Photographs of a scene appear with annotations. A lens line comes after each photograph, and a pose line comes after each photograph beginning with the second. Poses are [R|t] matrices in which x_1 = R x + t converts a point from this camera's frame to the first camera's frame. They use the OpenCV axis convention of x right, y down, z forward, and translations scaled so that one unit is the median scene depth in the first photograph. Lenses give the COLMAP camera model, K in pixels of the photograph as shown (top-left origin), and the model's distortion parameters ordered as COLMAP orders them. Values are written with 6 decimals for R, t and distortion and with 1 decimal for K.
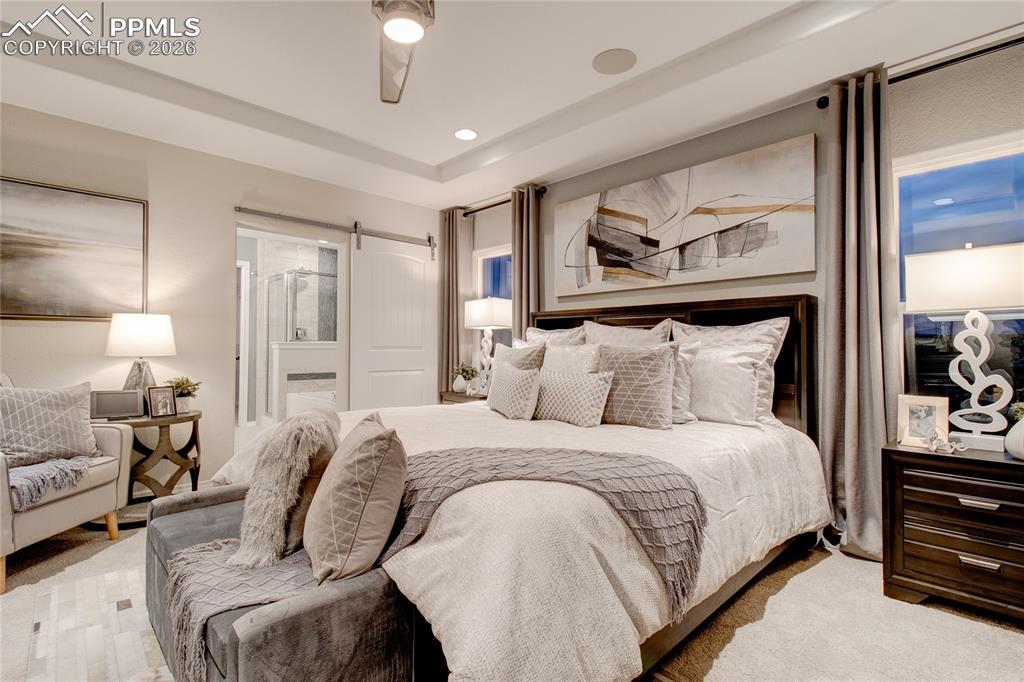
lens RADIAL K [[471.6, 0, 513.0], [0, 471.6, 338.5], [0, 0, 1]] dist [0.002036, -0.000450]
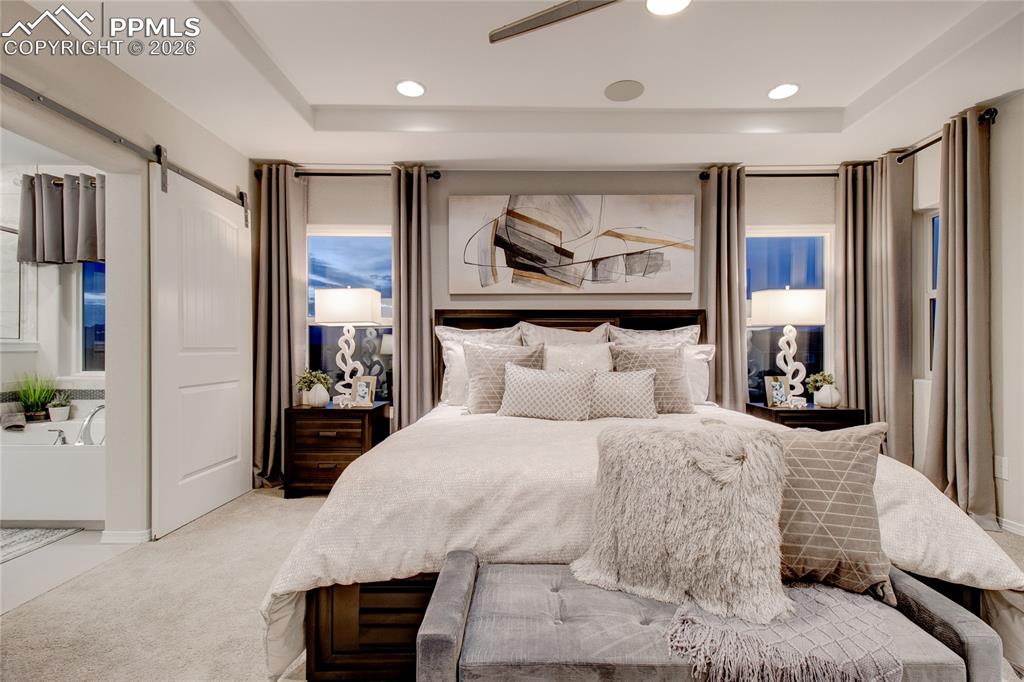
lens RADIAL K [[471.6, 0, 514.1], [0, 471.6, 346.4], [0, 0, 1]] dist [0.002036, -0.000450]
pose [[0.700599, -0.001762, 0.713553, -0.568581], [-0.009426, 0.999887, 0.011724, 0.004141], [-0.713493, -0.014939, 0.700503, 0.294959]]
